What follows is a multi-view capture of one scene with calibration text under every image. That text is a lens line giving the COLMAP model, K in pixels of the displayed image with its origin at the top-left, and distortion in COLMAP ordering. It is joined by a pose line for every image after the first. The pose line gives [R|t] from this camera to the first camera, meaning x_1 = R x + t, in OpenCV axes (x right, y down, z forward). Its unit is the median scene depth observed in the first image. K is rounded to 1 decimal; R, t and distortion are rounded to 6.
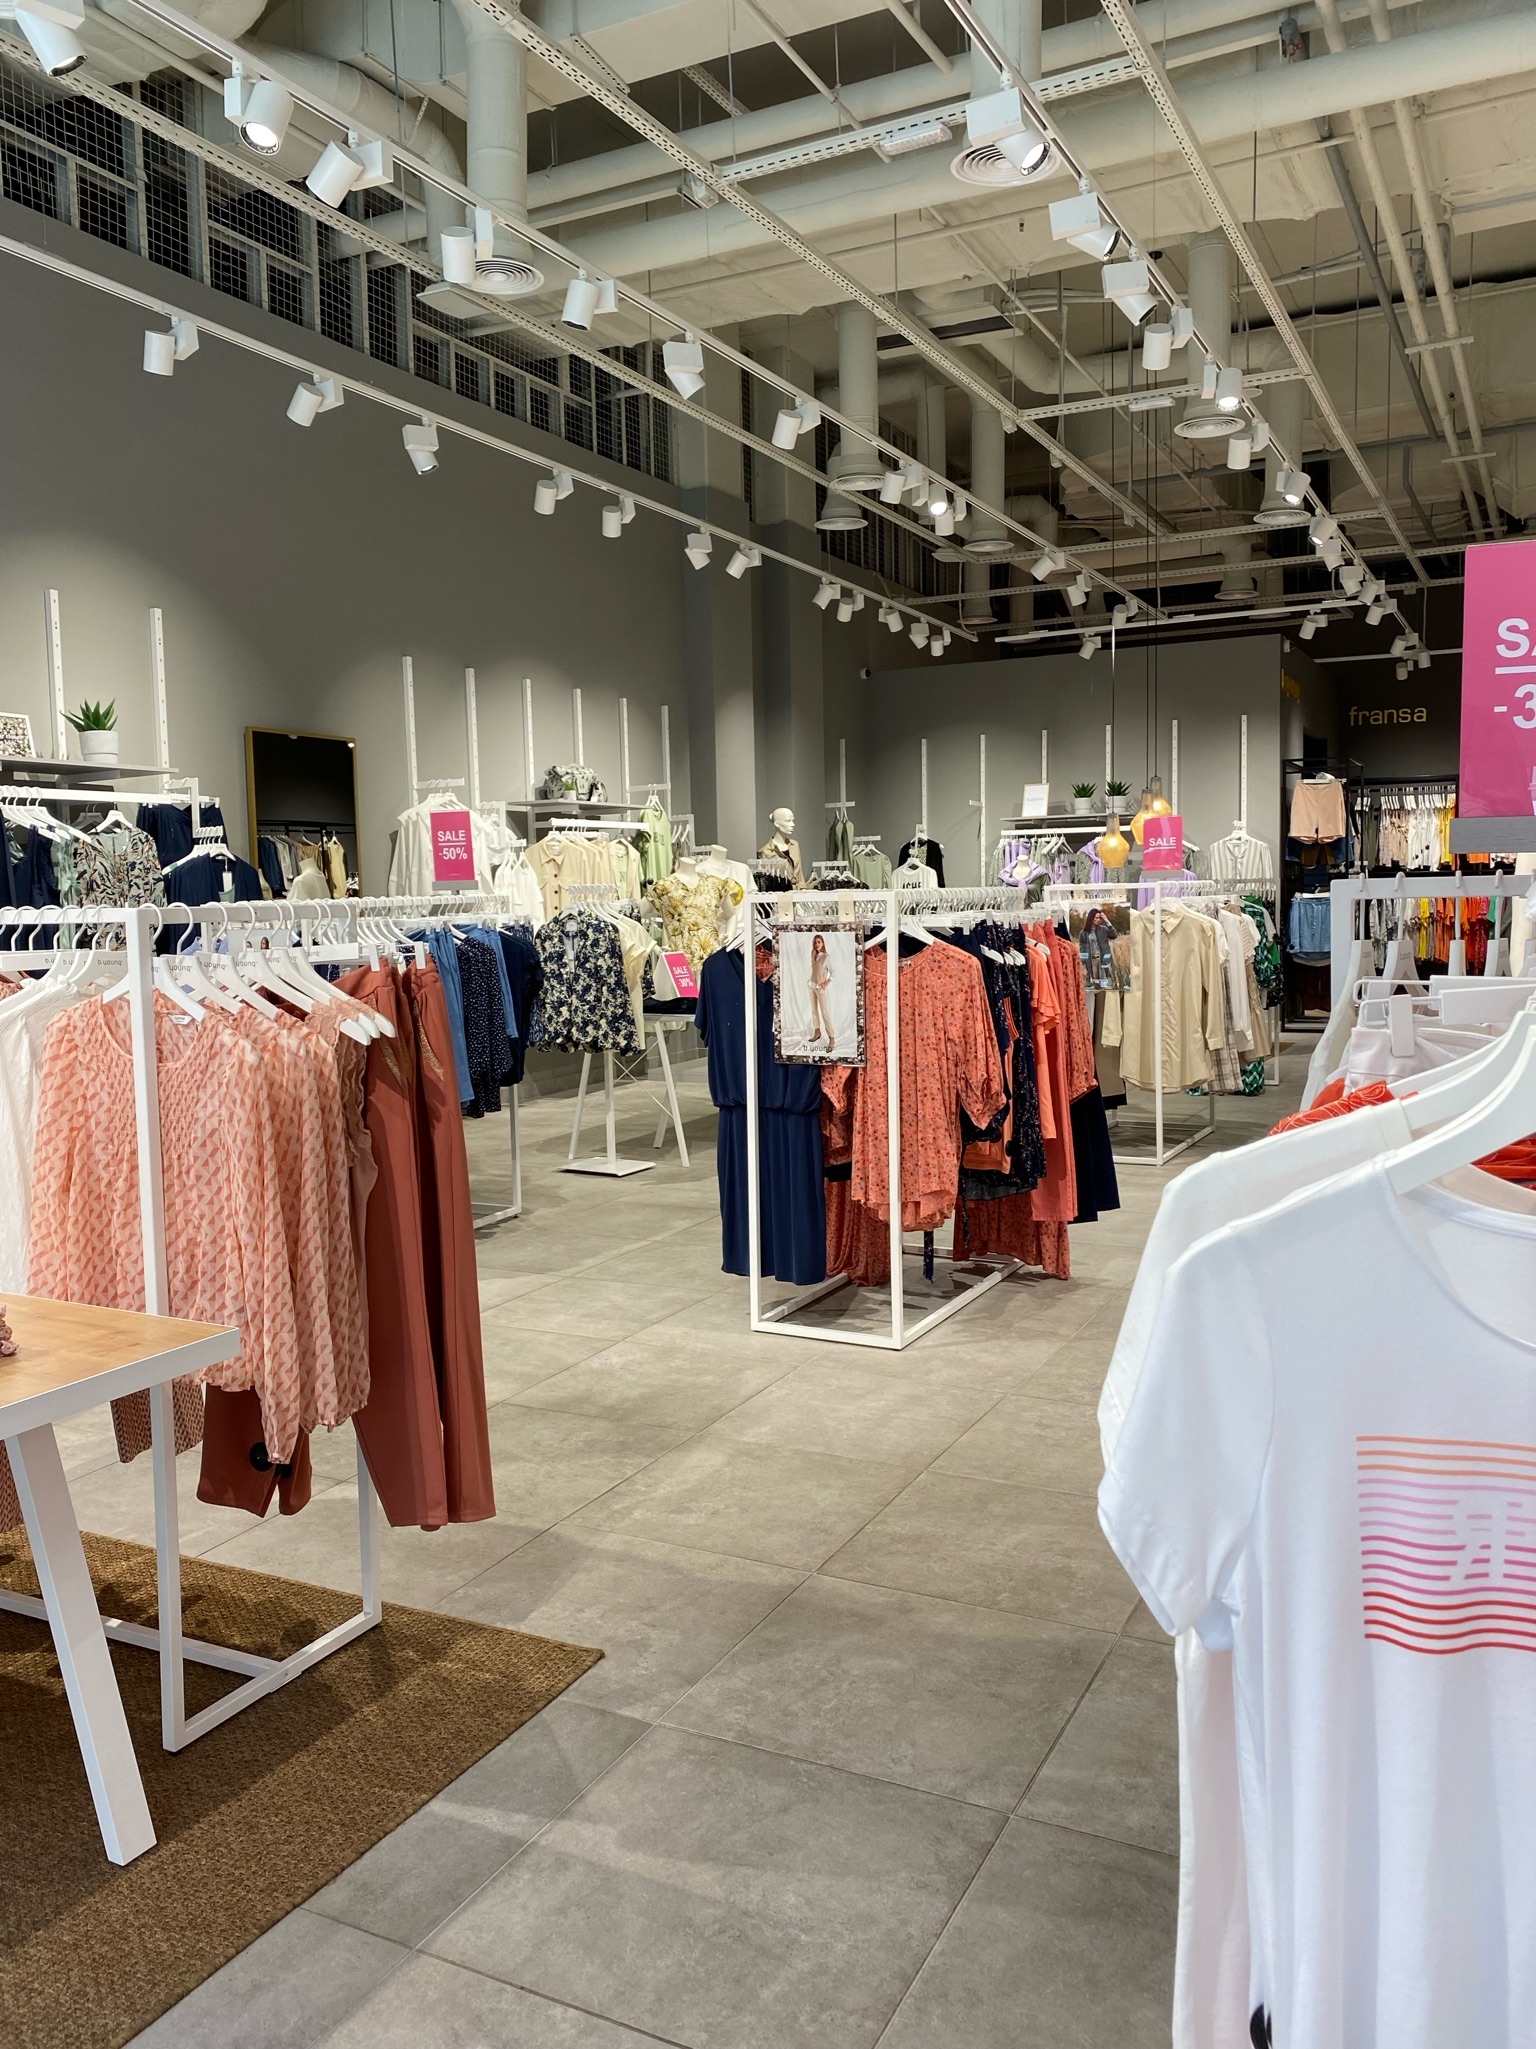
lens RADIAL K [[1582.9, 0, 751.8], [0, 1582.9, 1012.8], [0, 0, 1]] dist [0.028764, -0.020324]
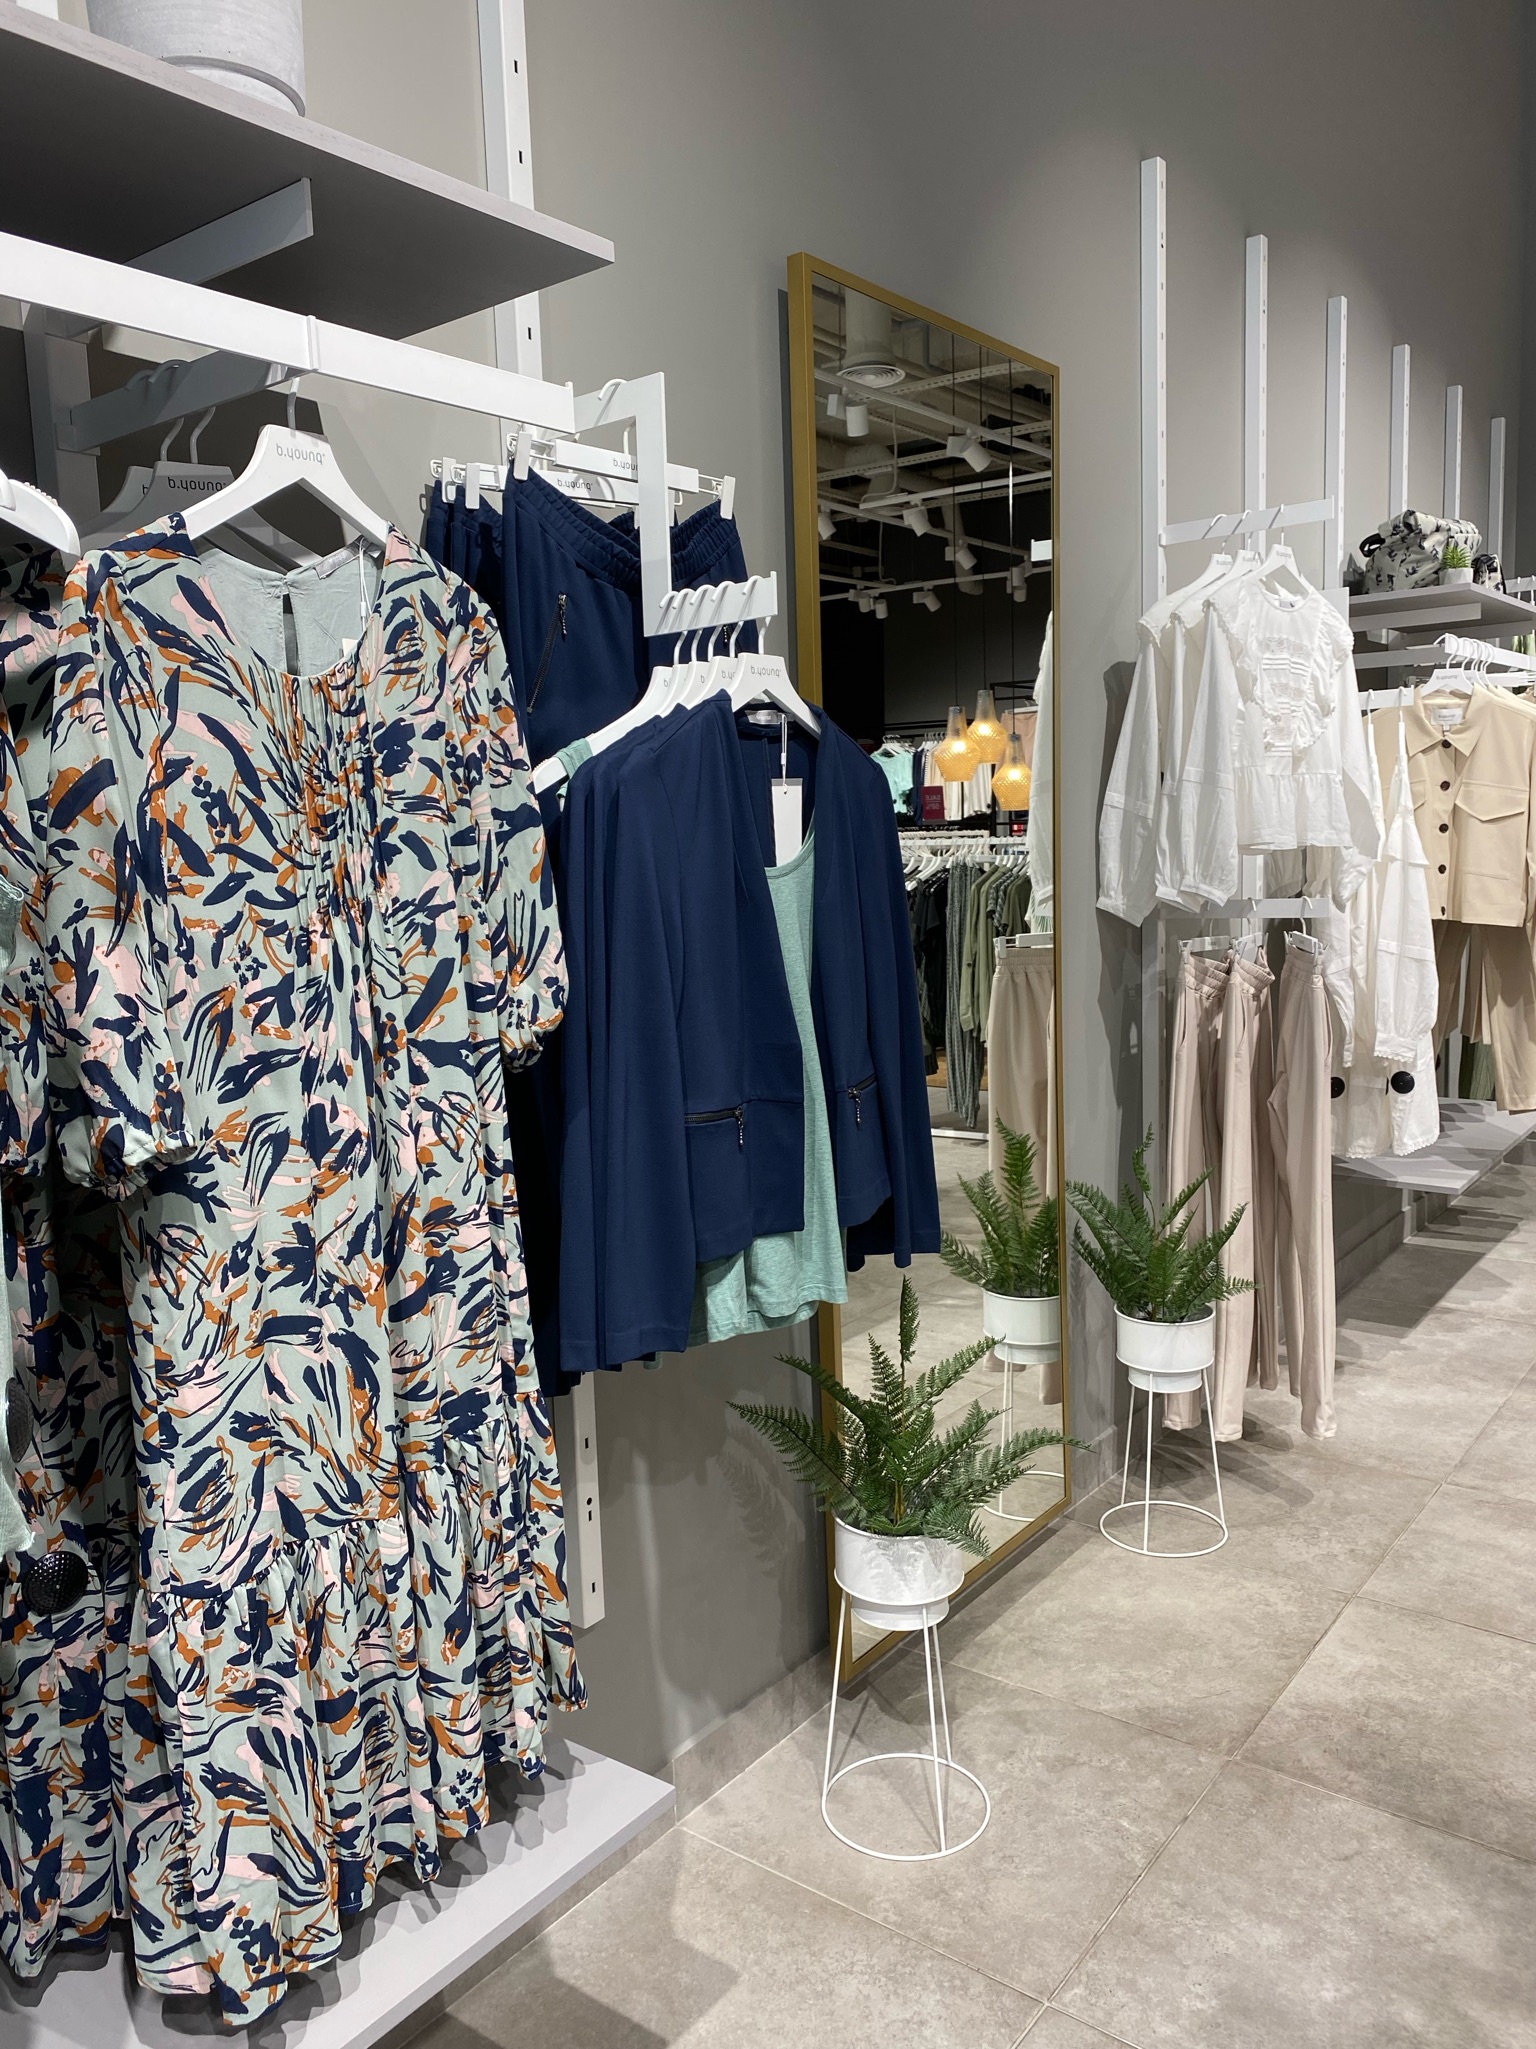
lens RADIAL K [[1582.9, 0, 746.9], [0, 1582.9, 1036.8], [0, 0, 1]] dist [0.028764, -0.020324]
pose [[0.983204, 0.011089, -0.182173, -0.374931], [0.000186, 0.998091, 0.061759, -0.083255], [0.182510, -0.060756, 0.981325, 0.981078]]
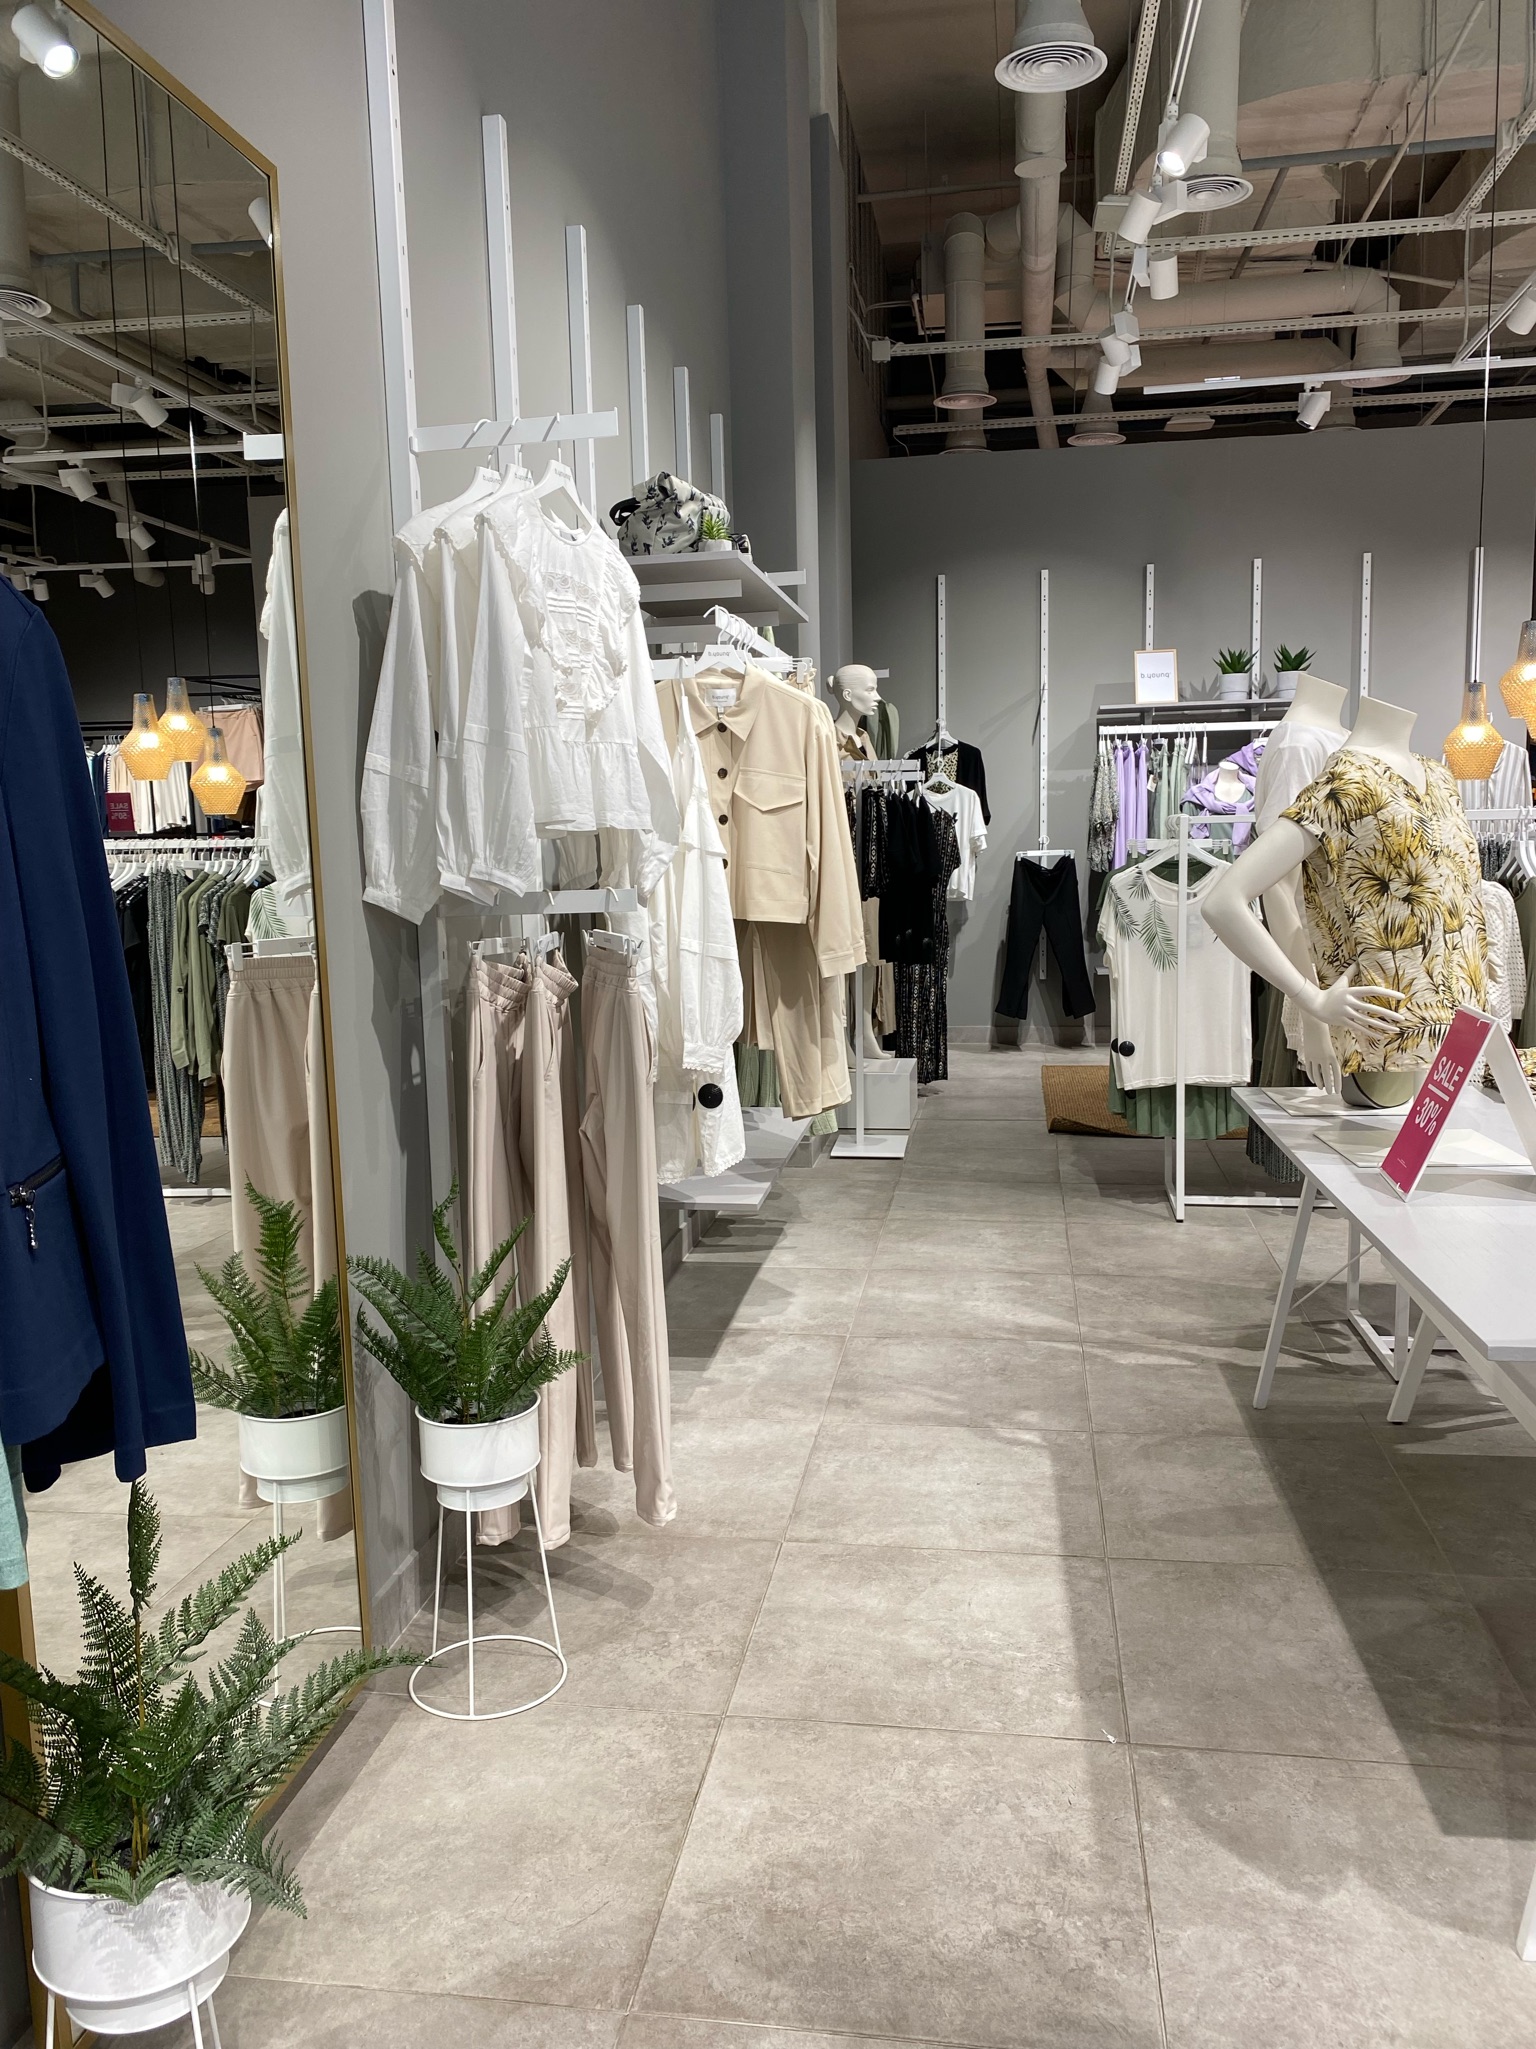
lens RADIAL K [[1582.9, 0, 780.1], [0, 1582.9, 1031.4], [0, 0, 1]] dist [0.028764, -0.020324]
pose [[0.947678, -0.044315, 0.316137, -0.386657], [0.029899, 0.998286, 0.050308, -0.077088], [-0.317825, -0.038224, 0.947379, 1.102256]]
